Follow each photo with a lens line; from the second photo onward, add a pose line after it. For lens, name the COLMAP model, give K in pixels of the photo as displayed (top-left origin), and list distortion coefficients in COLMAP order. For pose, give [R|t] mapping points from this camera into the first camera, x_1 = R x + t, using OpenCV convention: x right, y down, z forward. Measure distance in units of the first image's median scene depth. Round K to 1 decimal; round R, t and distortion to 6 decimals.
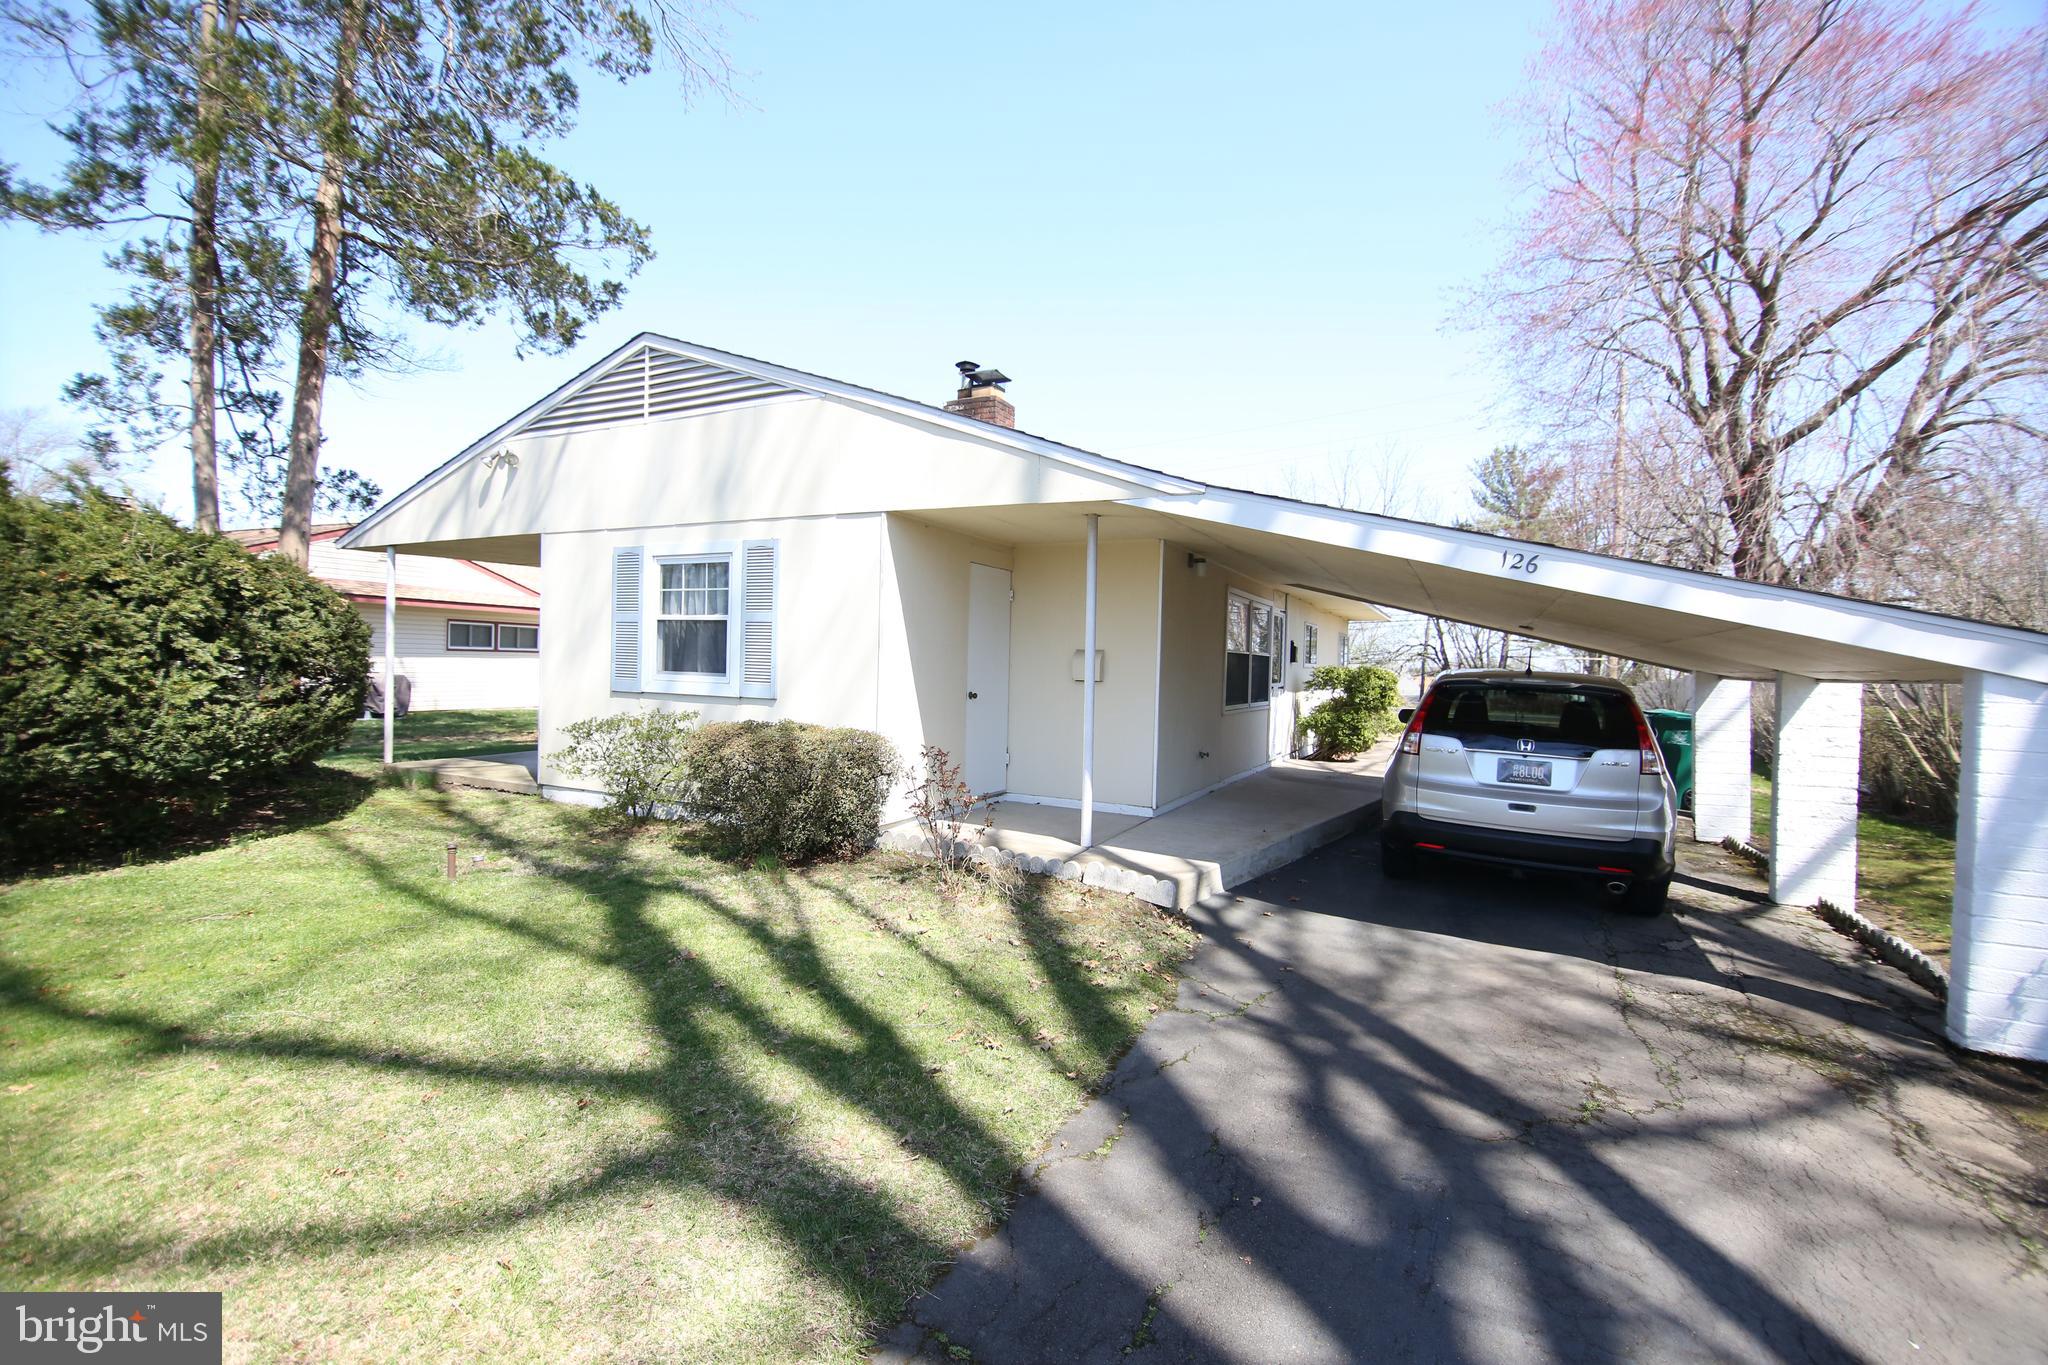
lens RADIAL K [[910.6, 0, 1019.9], [0, 910.6, 677.7], [0, 0, 1]] dist [-0.018451, -0.003267]
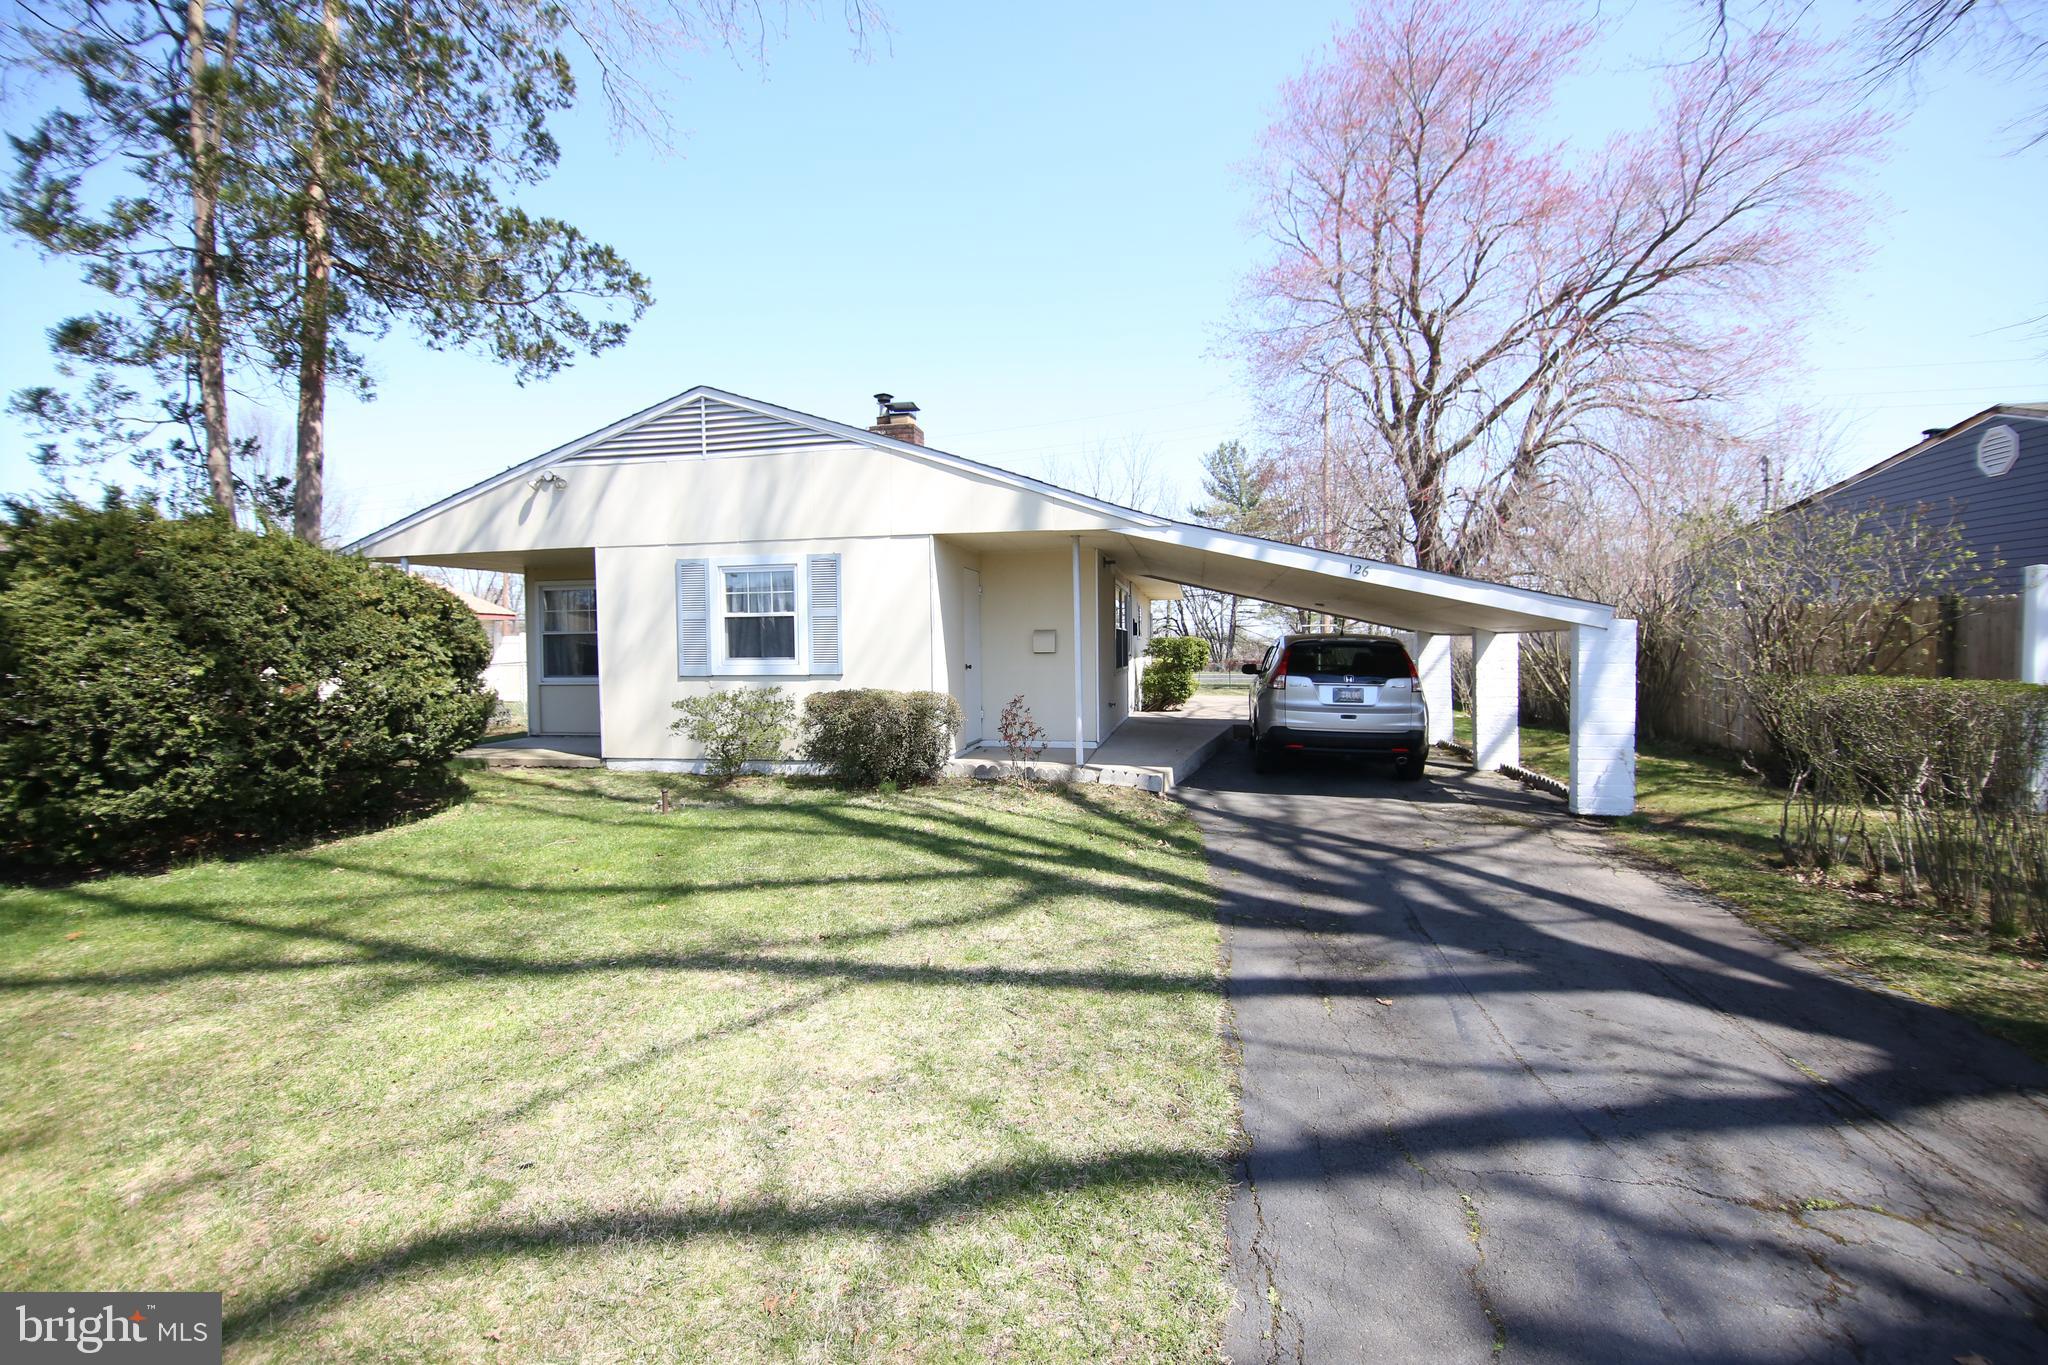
lens RADIAL K [[910.6, 0, 1021.6], [0, 910.6, 679.4], [0, 0, 1]] dist [-0.018451, -0.003267]
pose [[0.960943, -0.048548, 0.272456, -0.270384], [0.042538, 0.998704, 0.027928, 0.003216], [-0.273459, -0.015248, 0.961763, -0.244994]]
